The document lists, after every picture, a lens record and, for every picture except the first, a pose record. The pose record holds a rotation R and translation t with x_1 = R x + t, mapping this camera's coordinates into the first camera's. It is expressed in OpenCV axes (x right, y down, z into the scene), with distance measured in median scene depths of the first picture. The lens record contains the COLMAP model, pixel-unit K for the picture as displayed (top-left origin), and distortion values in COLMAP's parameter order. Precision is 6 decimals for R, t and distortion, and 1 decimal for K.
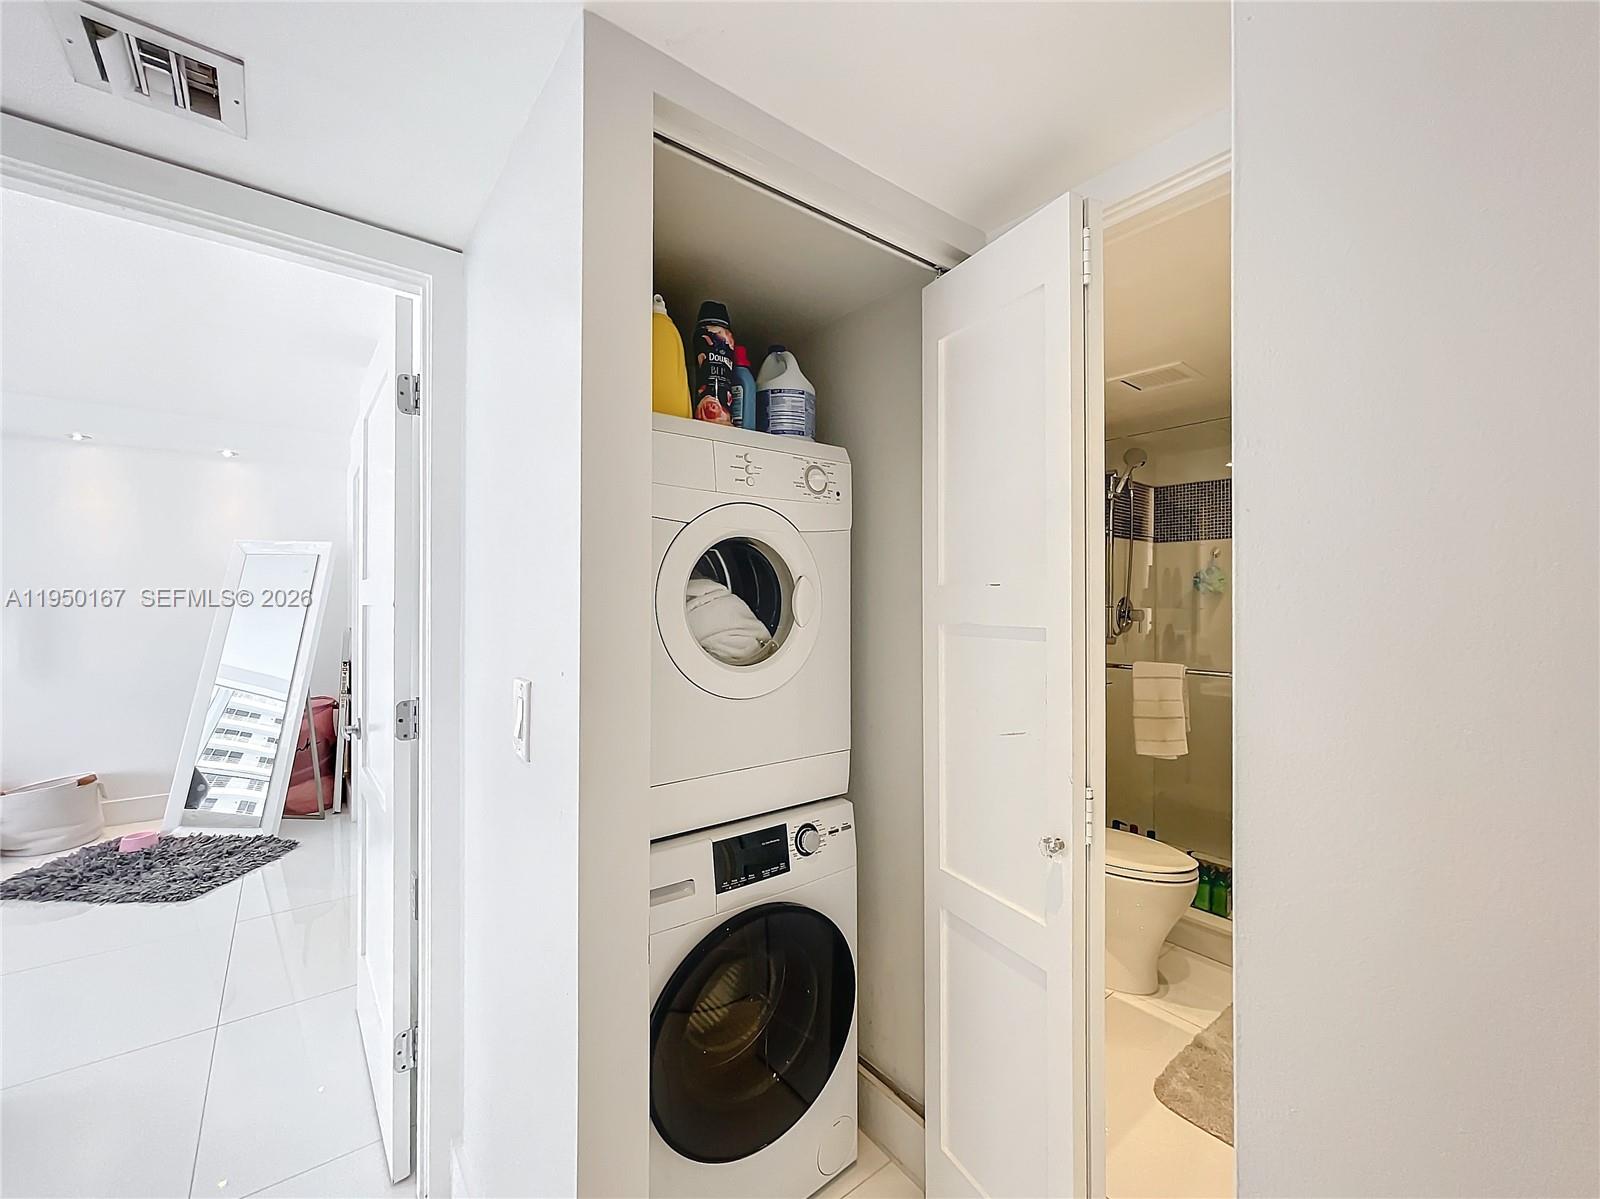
lens RADIAL K [[645.5, 0, 796.8], [0, 645.5, 597.3], [0, 0, 1]] dist [0.002113, 0.000032]
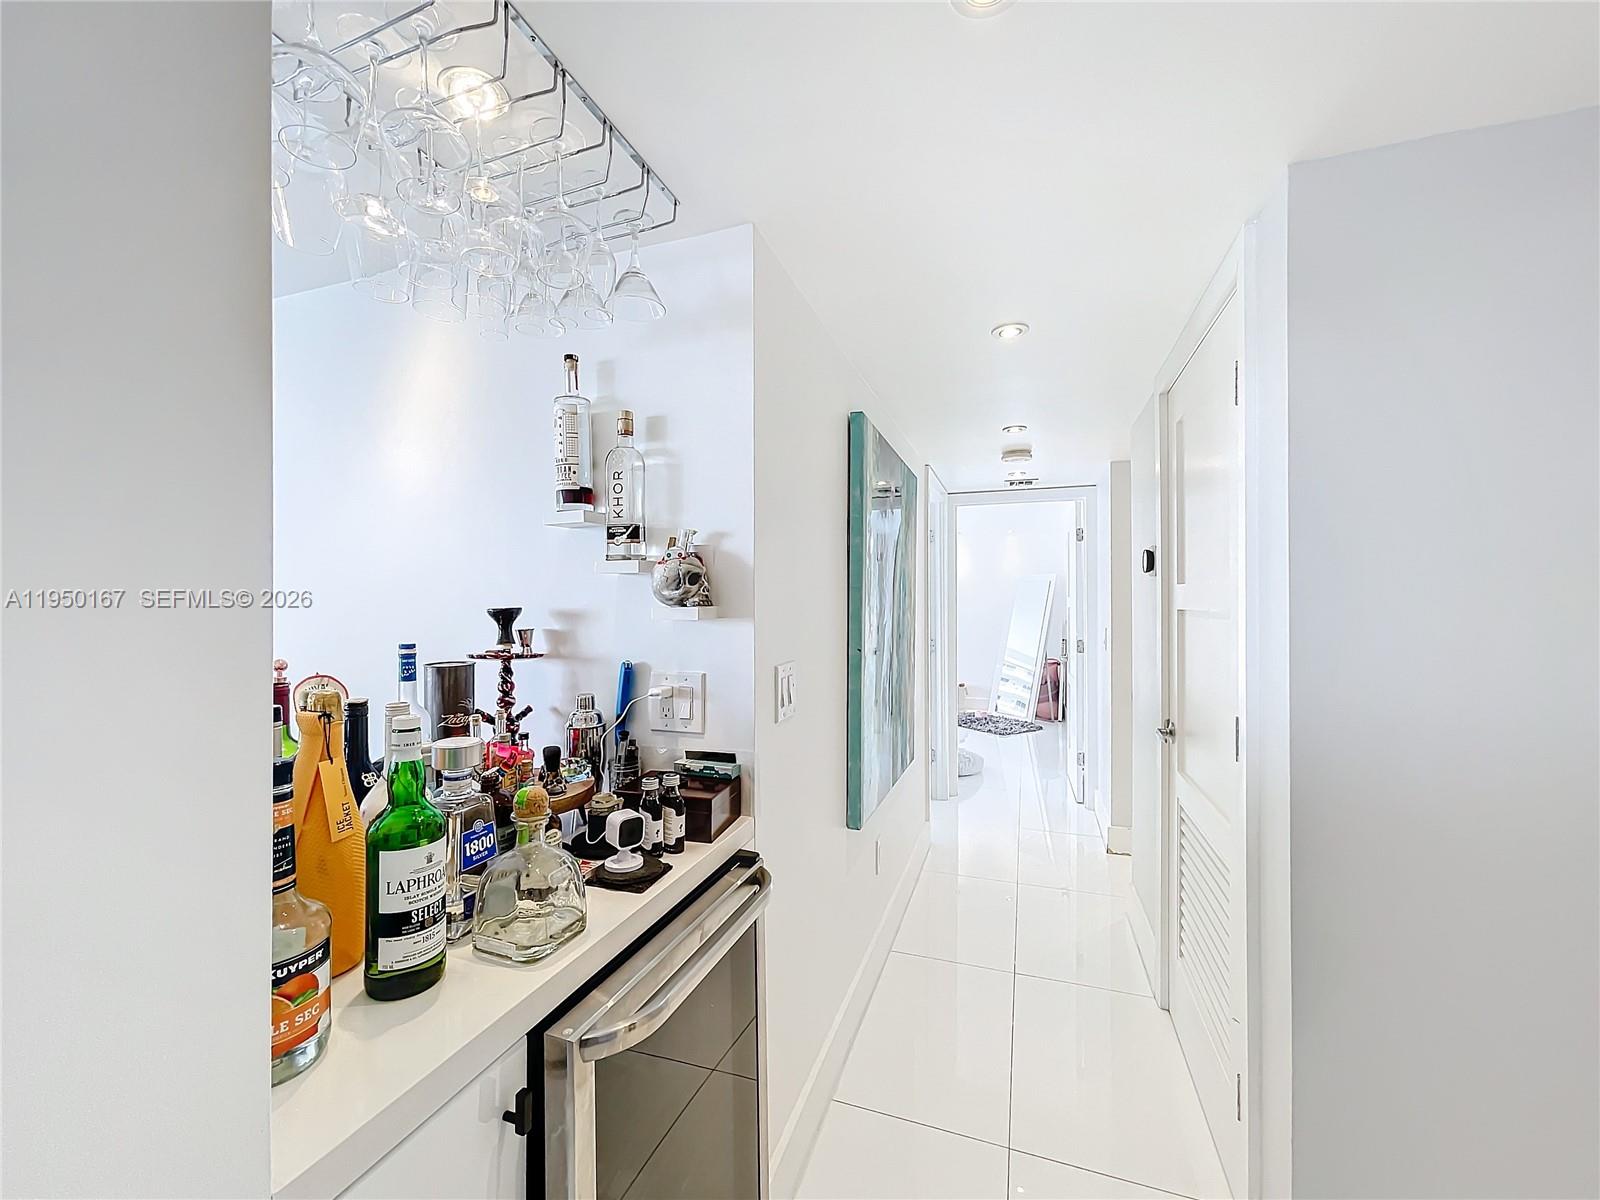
lens RADIAL K [[645.5, 0, 796.6], [0, 645.5, 603.4], [0, 0, 1]] dist [0.002113, 0.000032]
pose [[0.533641, -0.004350, -0.845700, 0.444521], [-0.000279, 0.999986, -0.005320, 0.007334], [0.845711, 0.003075, 0.533632, -0.615576]]
